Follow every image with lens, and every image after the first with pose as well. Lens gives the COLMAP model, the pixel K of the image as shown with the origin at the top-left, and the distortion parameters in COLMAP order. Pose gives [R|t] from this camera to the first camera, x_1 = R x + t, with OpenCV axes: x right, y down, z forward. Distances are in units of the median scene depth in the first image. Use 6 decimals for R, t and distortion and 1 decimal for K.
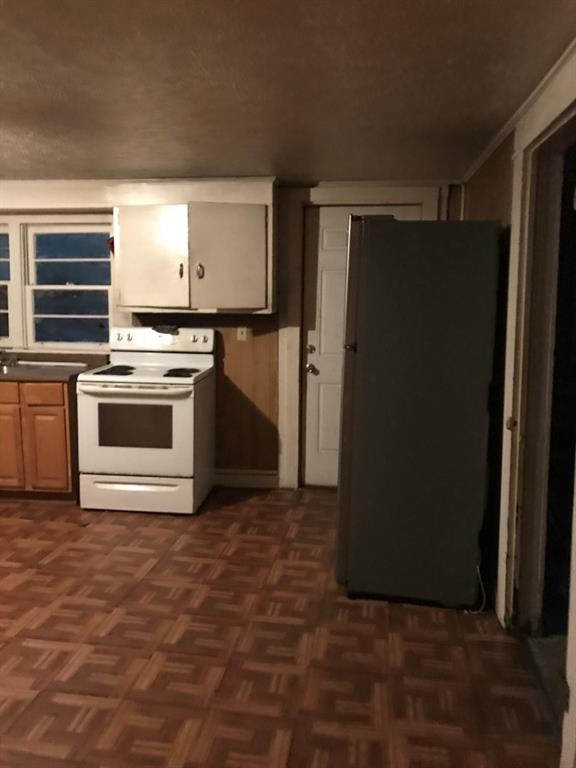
lens RADIAL K [[638.1, 0, 287.6], [0, 638.1, 377.0], [0, 0, 1]] dist [0.037878, -0.025926]
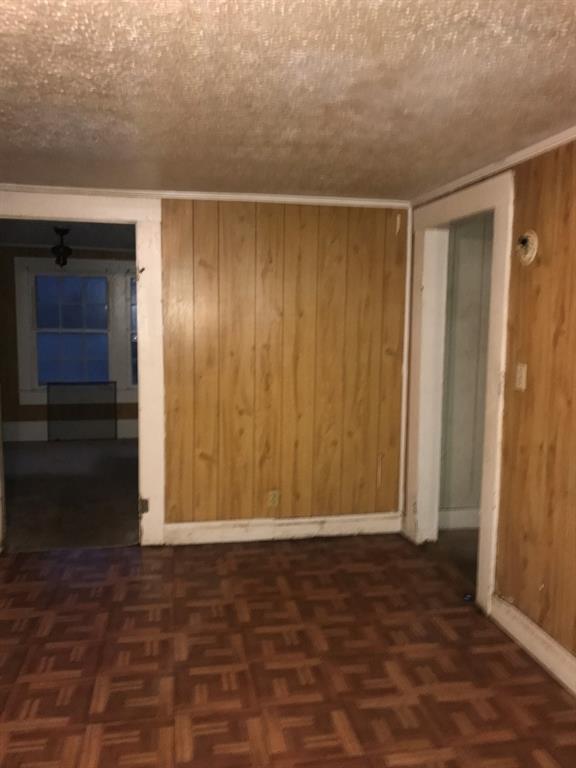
lens RADIAL K [[638.1, 0, 294.0], [0, 638.1, 379.4], [0, 0, 1]] dist [0.037878, -0.025926]
pose [[-0.339262, -0.105865, 0.934716, -1.331320], [0.108797, 0.982563, 0.150773, -0.137488], [-0.934379, 0.152846, -0.321829, 0.932973]]
